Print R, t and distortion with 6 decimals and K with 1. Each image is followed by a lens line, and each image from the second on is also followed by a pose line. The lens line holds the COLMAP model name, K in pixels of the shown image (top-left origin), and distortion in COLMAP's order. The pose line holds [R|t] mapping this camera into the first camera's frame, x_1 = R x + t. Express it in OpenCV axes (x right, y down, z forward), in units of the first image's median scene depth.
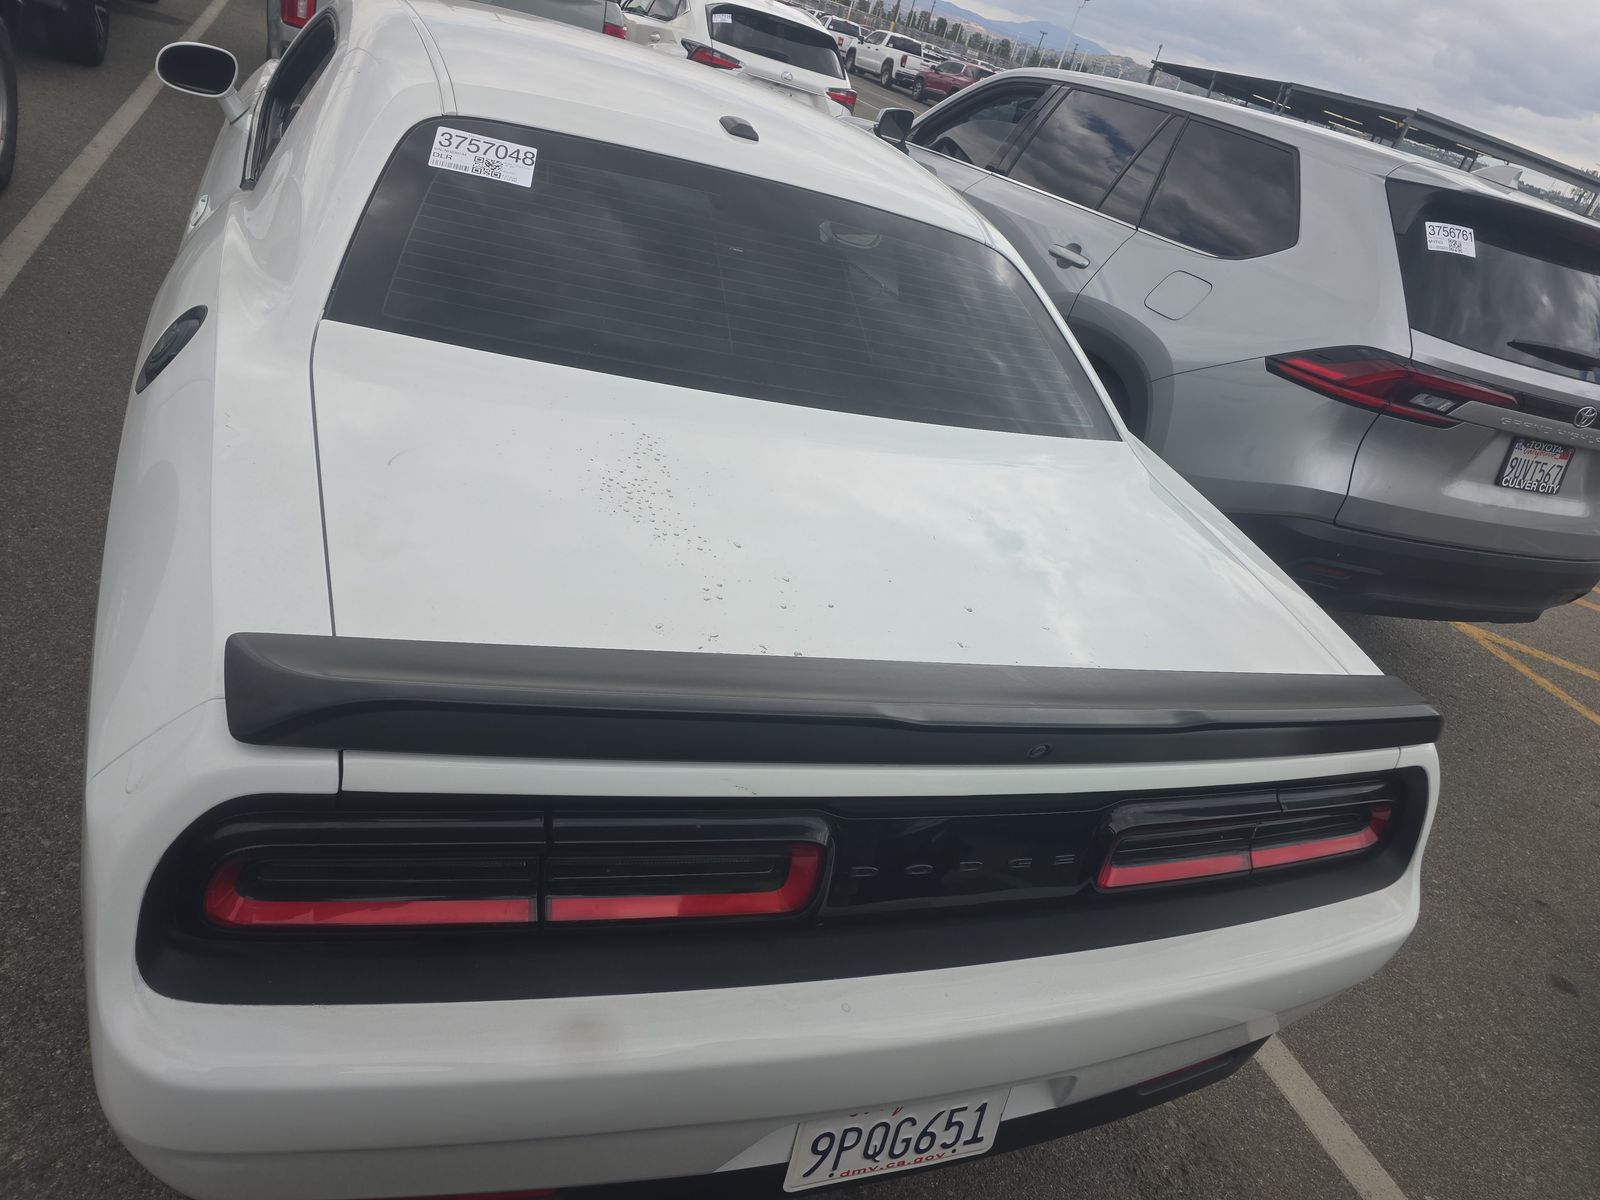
lens RADIAL K [[1061.6, 0, 800.0], [0, 1061.6, 600.0], [0, 0, 1]] dist [0.050977, -0.046018]
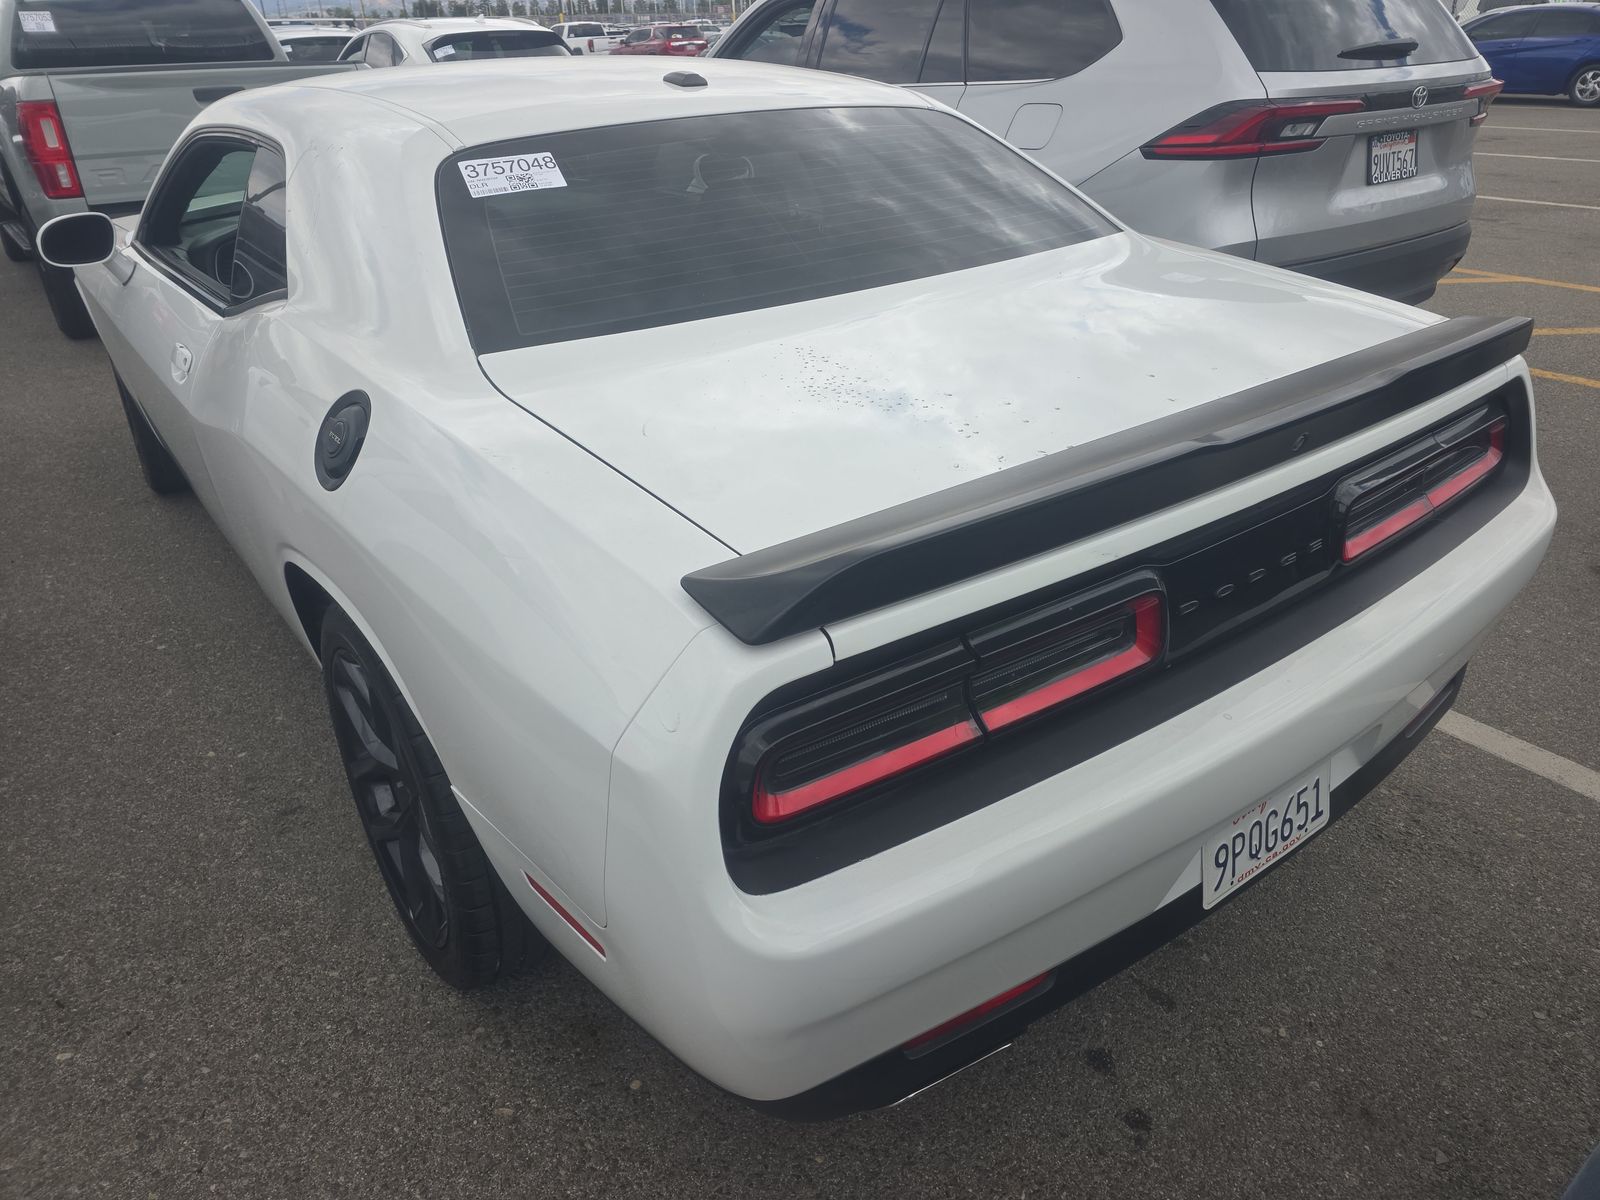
lens RADIAL K [[1057.3, 0, 800.0], [0, 1057.3, 600.0], [0, 0, 1]] dist [0.052864, -0.042789]
pose [[0.918386, -0.385626, 0.088653, -0.296486], [0.383401, 0.922646, 0.041575, 0.031224], [-0.097828, -0.004193, 0.995195, -0.058871]]
